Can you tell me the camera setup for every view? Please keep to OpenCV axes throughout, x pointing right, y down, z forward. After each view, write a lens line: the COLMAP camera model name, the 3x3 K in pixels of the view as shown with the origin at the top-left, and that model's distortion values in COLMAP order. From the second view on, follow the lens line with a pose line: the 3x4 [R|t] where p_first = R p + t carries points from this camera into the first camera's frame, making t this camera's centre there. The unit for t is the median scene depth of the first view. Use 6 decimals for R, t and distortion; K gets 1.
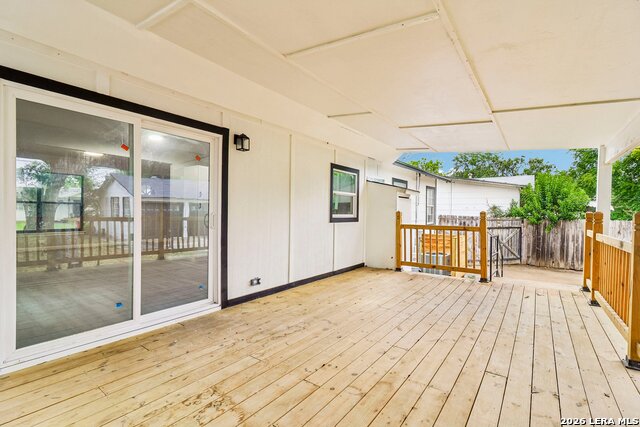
lens RADIAL K [[295.5, 0, 318.7], [0, 295.5, 211.0], [0, 0, 1]] dist [0.000281, -0.000234]
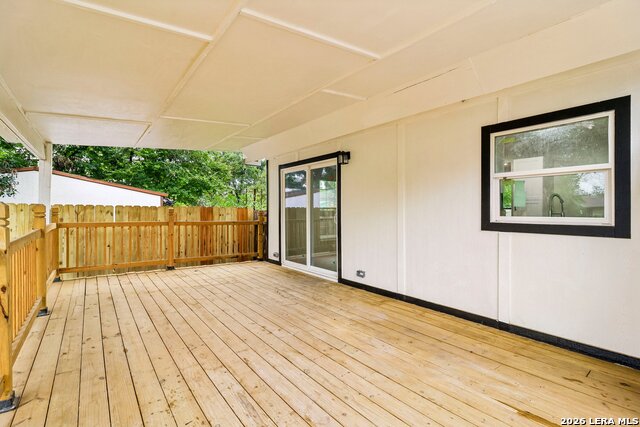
lens RADIAL K [[295.5, 0, 318.7], [0, 295.5, 211.0], [0, 0, 1]] dist [0.000281, -0.000234]
pose [[-0.262830, -0.014341, -0.964736, 1.148301], [-0.008903, 0.999883, -0.012438, 0.019266], [0.964801, 0.005320, -0.262927, 1.421389]]
